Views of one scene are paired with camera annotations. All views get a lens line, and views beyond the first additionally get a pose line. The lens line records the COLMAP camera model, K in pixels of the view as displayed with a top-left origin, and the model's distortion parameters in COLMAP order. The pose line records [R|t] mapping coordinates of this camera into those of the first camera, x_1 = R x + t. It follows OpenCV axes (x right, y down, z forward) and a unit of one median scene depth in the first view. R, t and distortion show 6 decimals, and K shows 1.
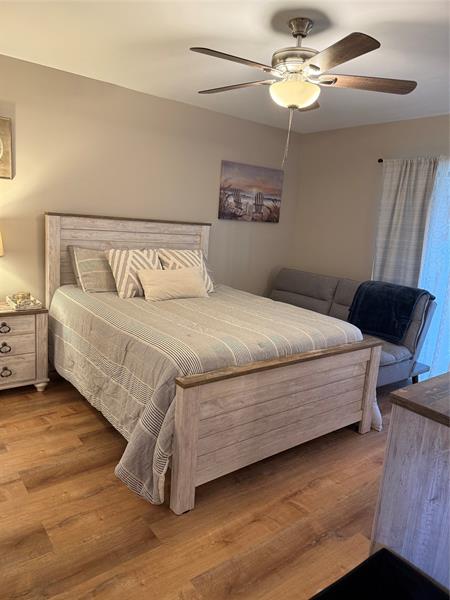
lens RADIAL K [[420.7, 0, 226.7], [0, 420.7, 300.0], [0, 0, 1]] dist [0.034606, -0.025703]
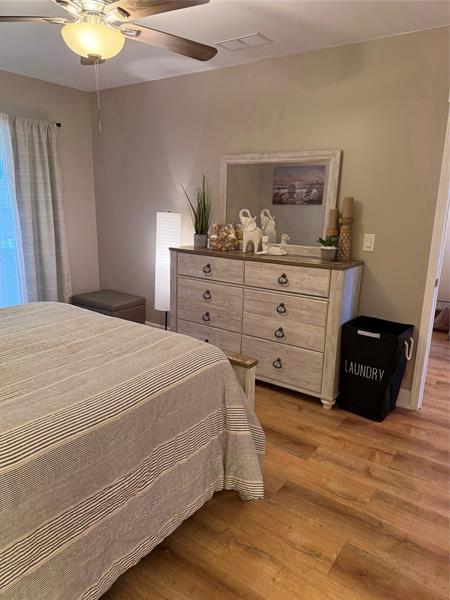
lens RADIAL K [[423.9, 0, 224.6], [0, 423.9, 301.2], [0, 0, 1]] dist [-0.003504, -0.001099]
pose [[-0.270137, -0.316617, 0.909274, -1.065229], [0.138138, 0.921870, 0.362042, -0.352409], [-0.952861, 0.223406, -0.205295, 1.353236]]
